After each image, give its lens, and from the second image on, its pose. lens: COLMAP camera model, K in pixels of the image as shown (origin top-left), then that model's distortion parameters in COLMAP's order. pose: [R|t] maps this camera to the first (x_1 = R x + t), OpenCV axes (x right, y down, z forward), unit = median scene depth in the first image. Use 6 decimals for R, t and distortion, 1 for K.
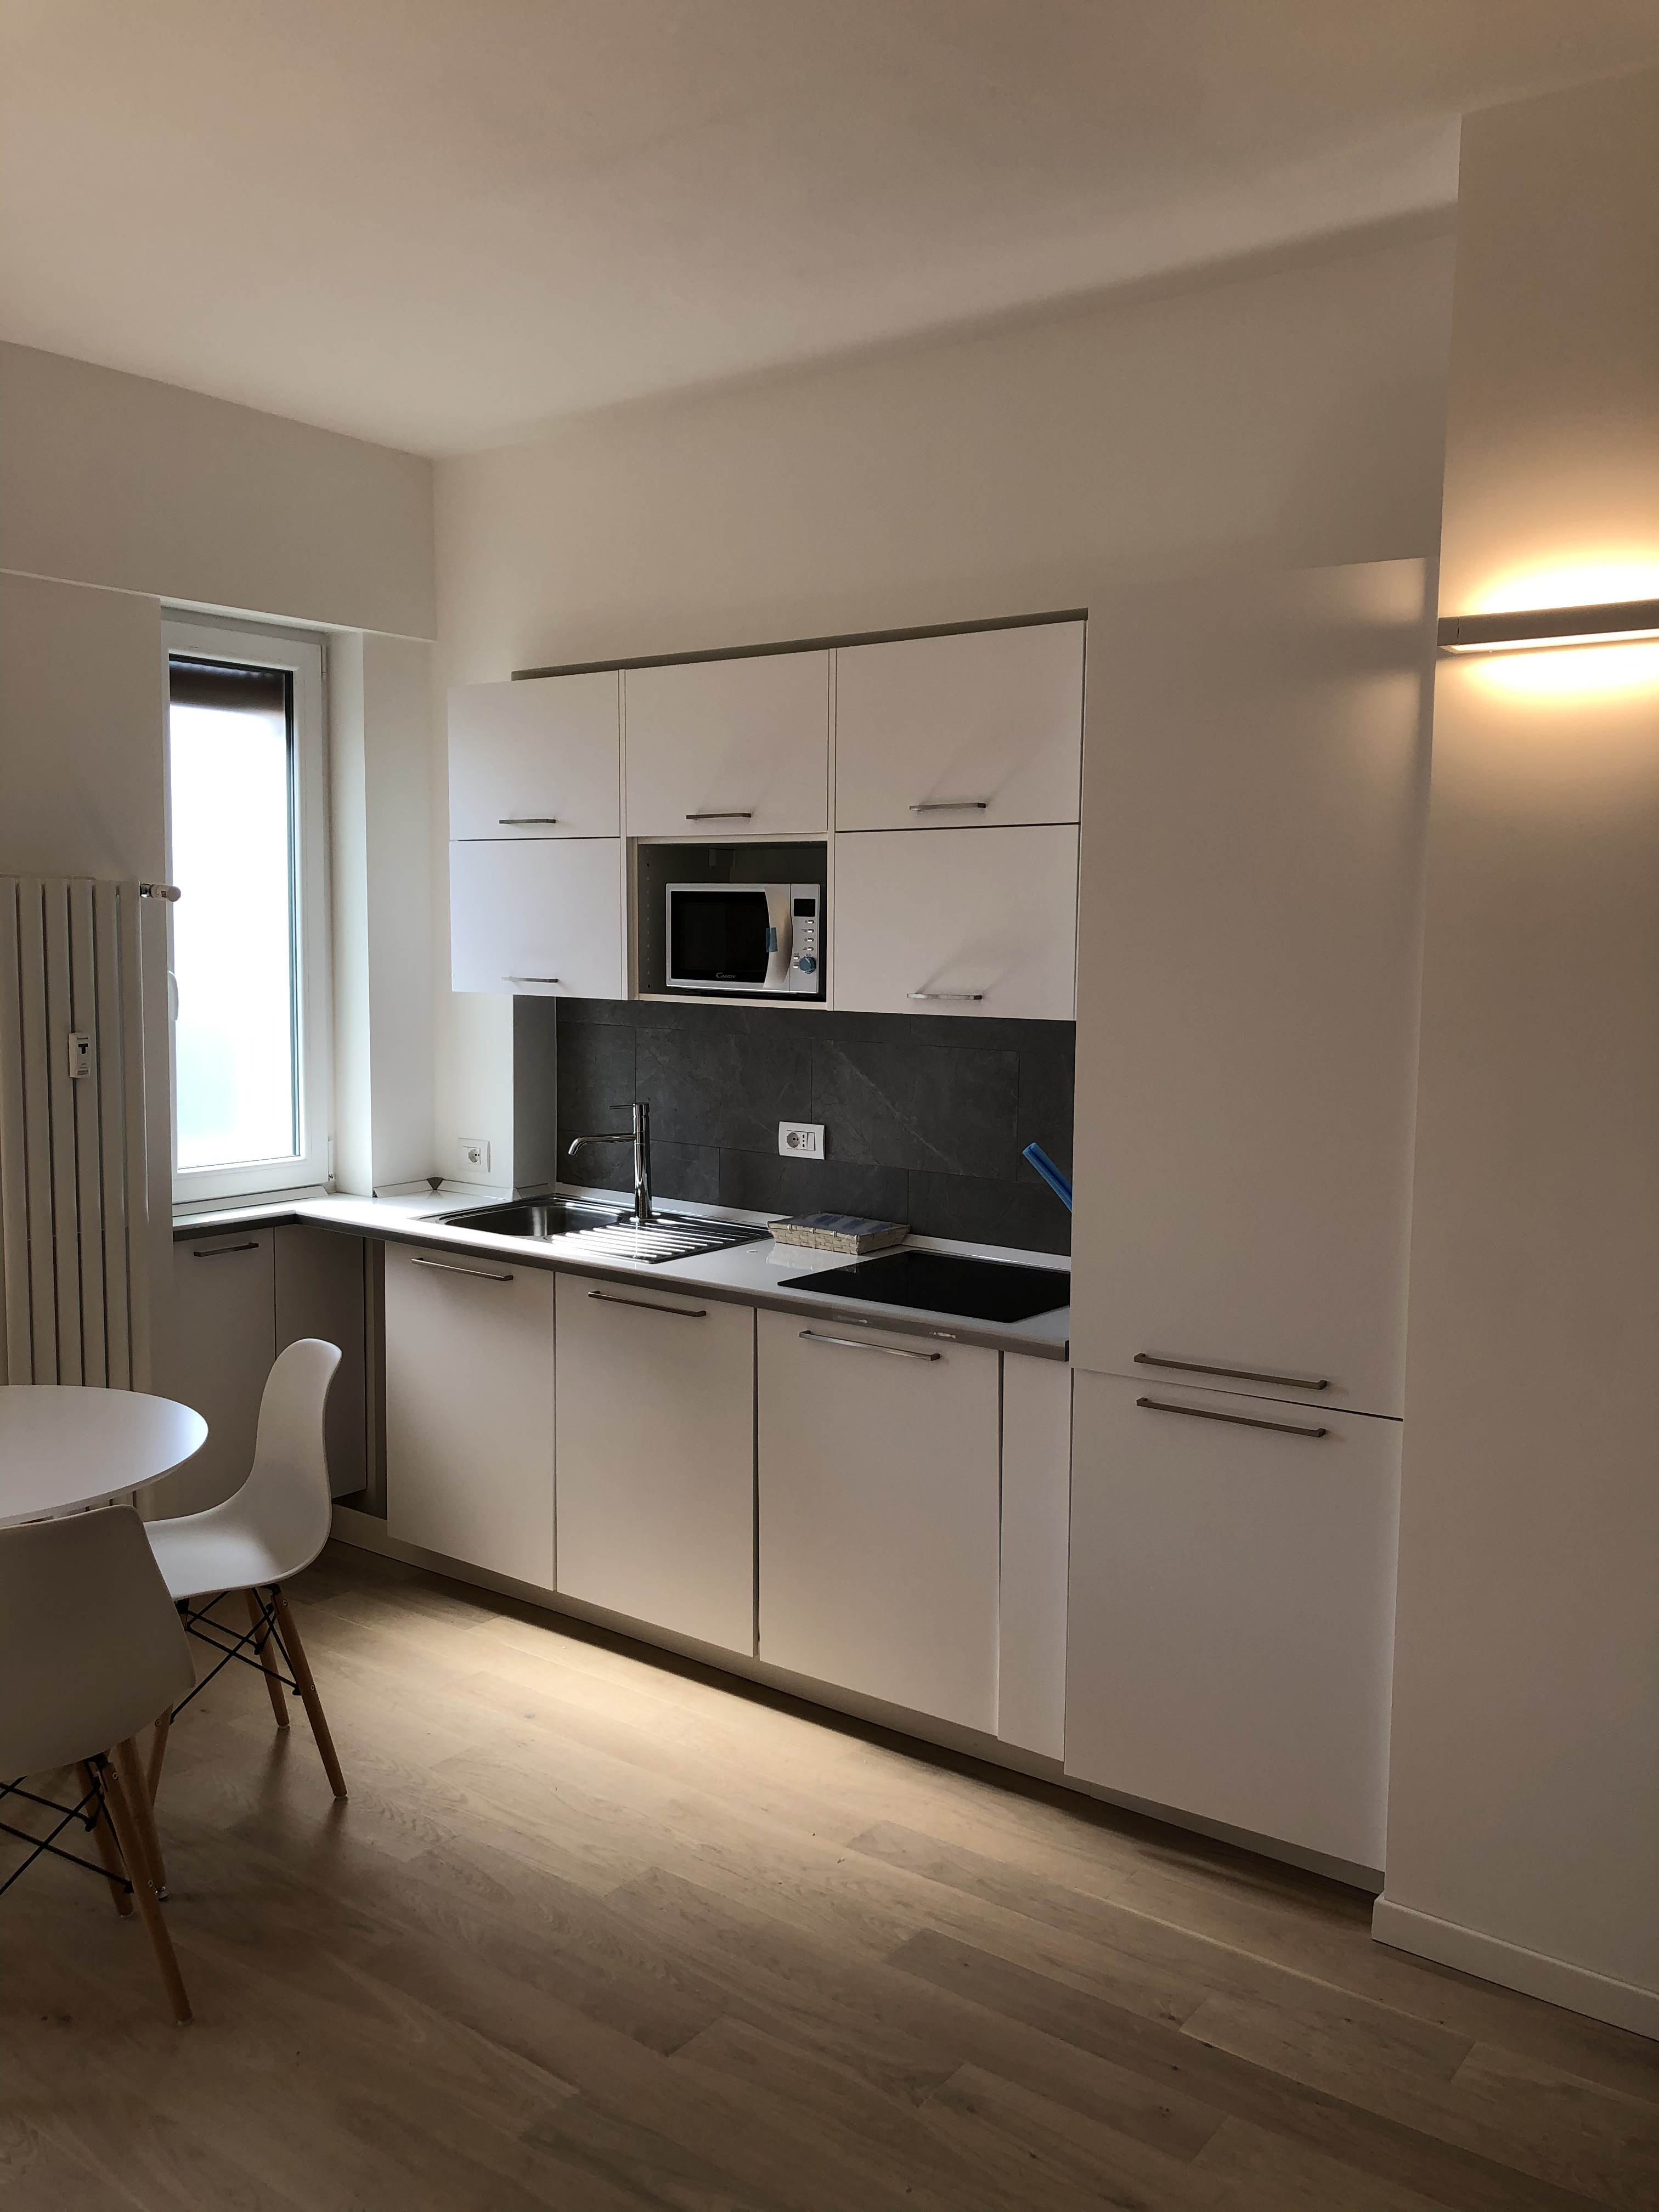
lens RADIAL K [[1833.4, 0, 819.2], [0, 1833.4, 1095.1], [0, 0, 1]] dist [0.022604, -0.009210]
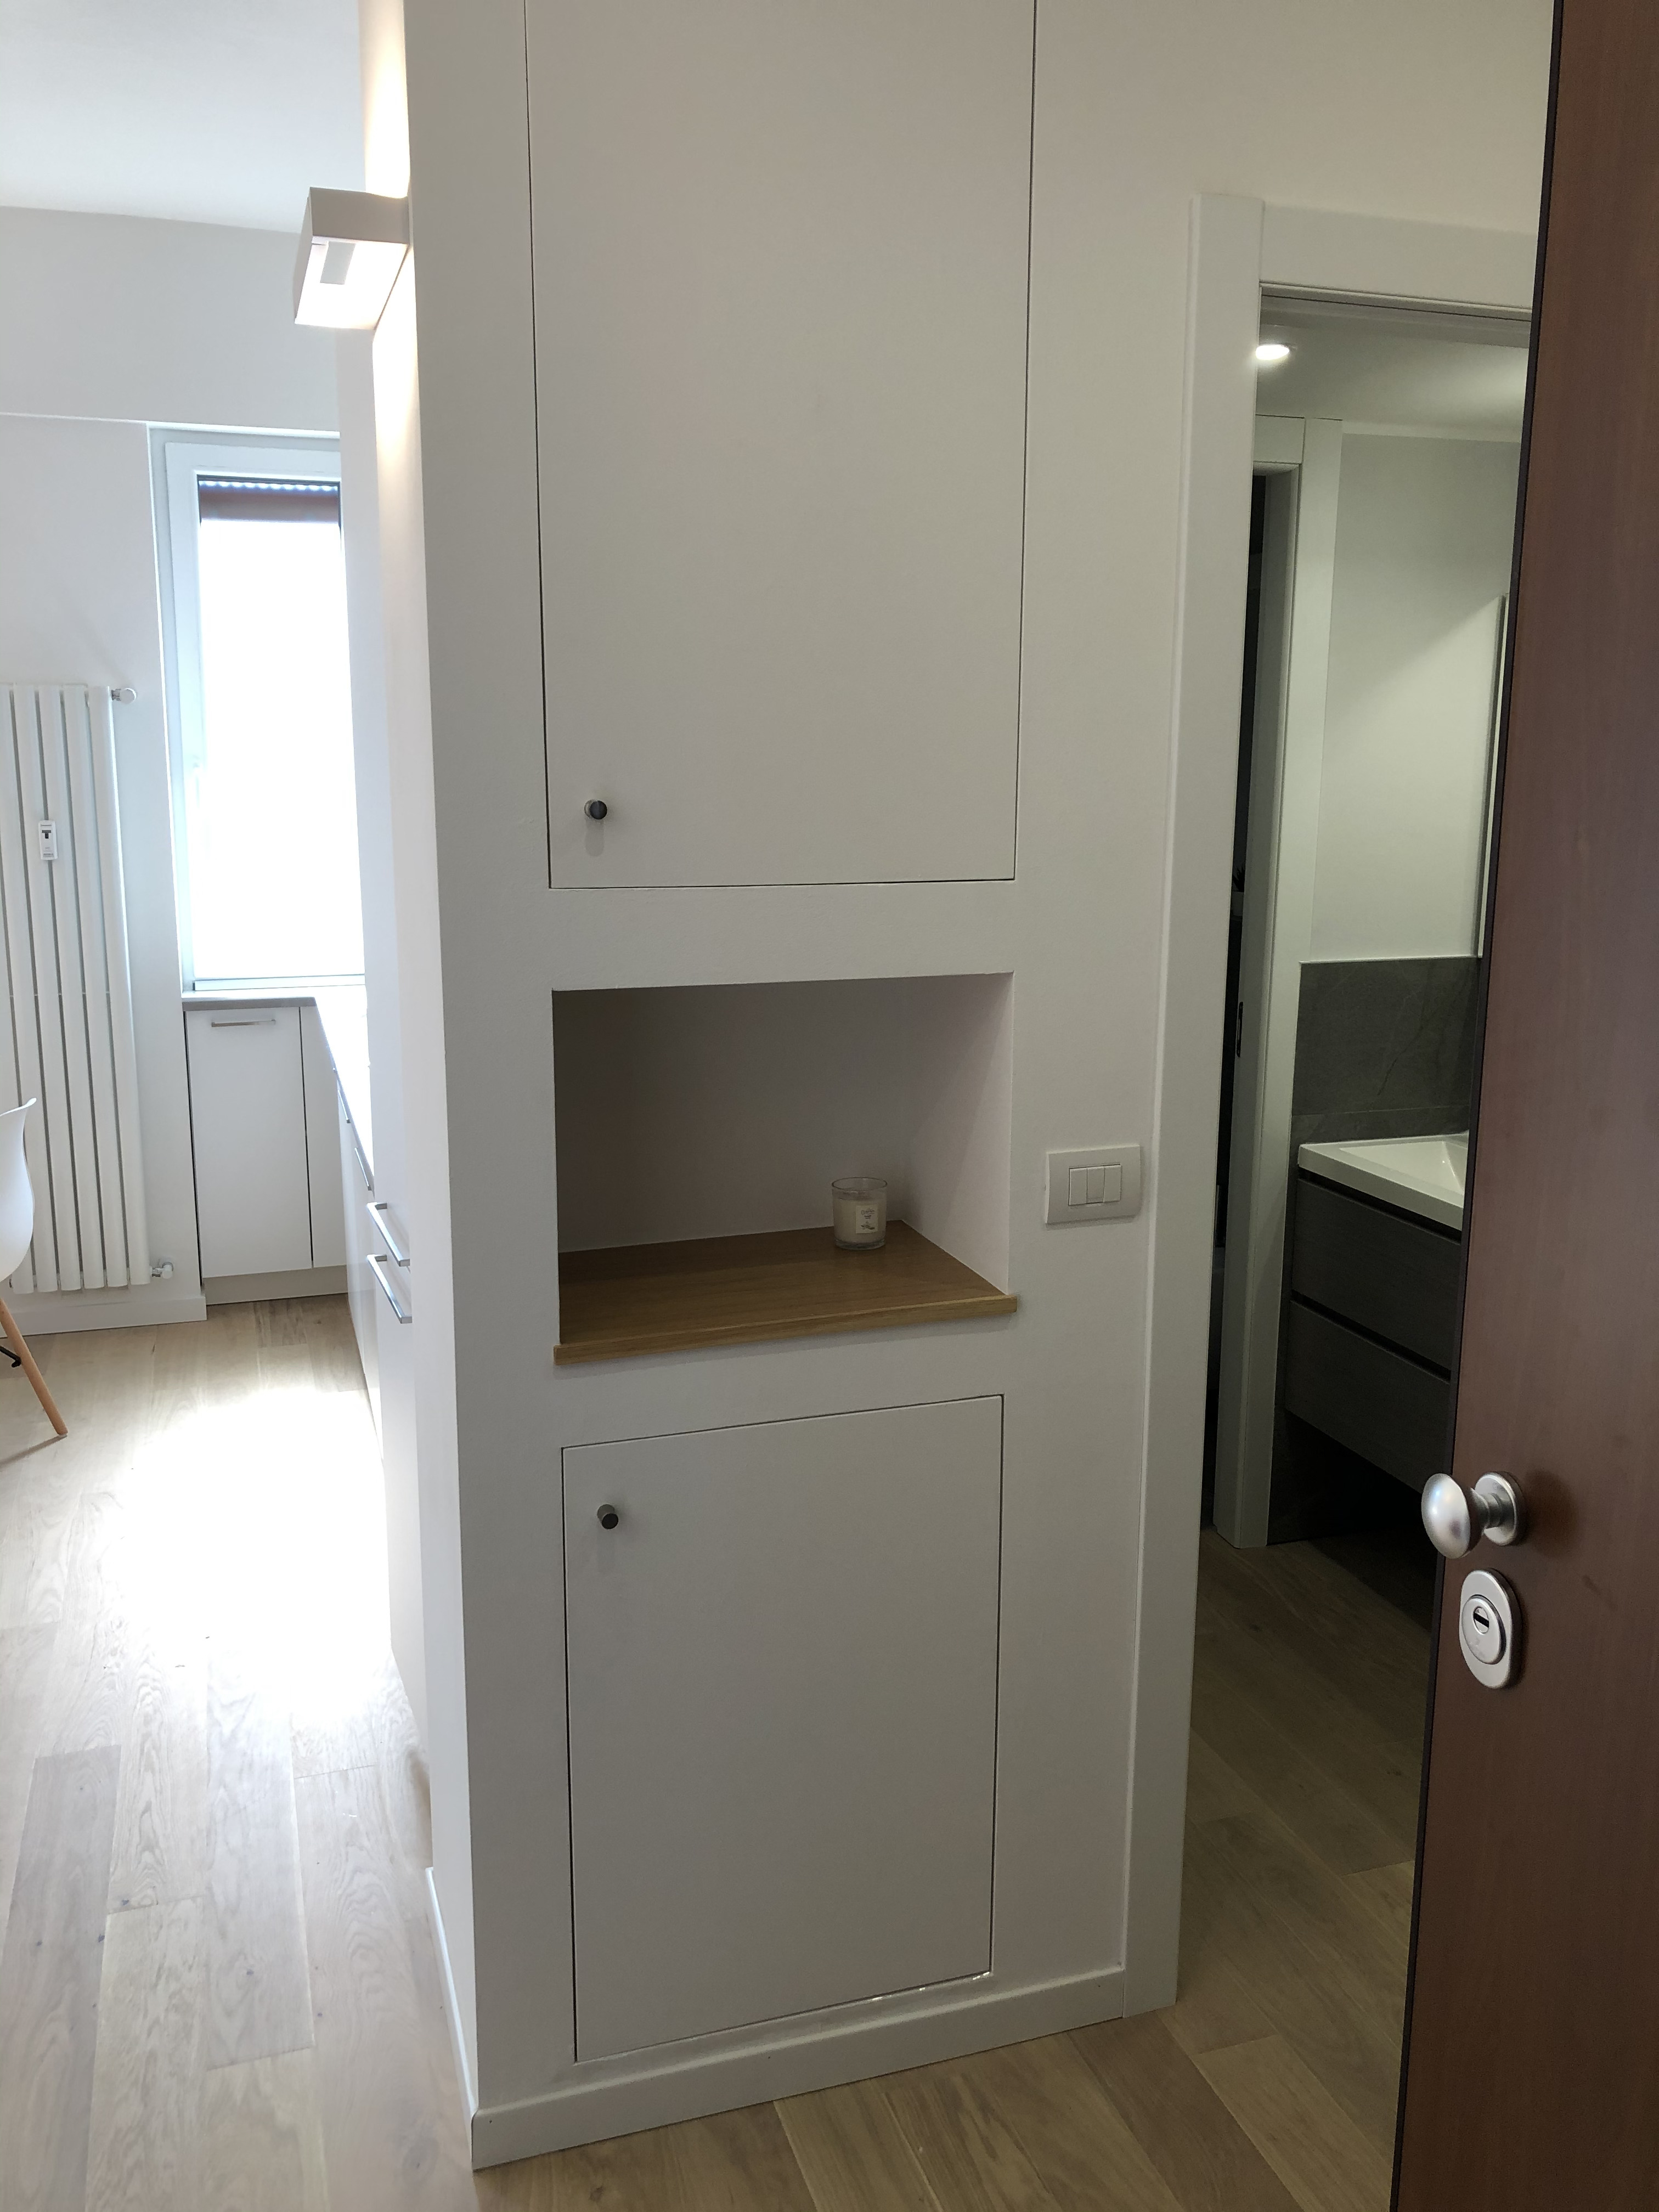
lens RADIAL K [[1833.4, 0, 828.5], [0, 1833.4, 1088.6], [0, 0, 1]] dist [0.022604, -0.009210]
pose [[0.821514, 0.098660, -0.561588, 0.909819], [-0.045126, 0.993077, 0.108453, -0.020190], [0.568400, -0.063754, 0.820279, 0.442548]]
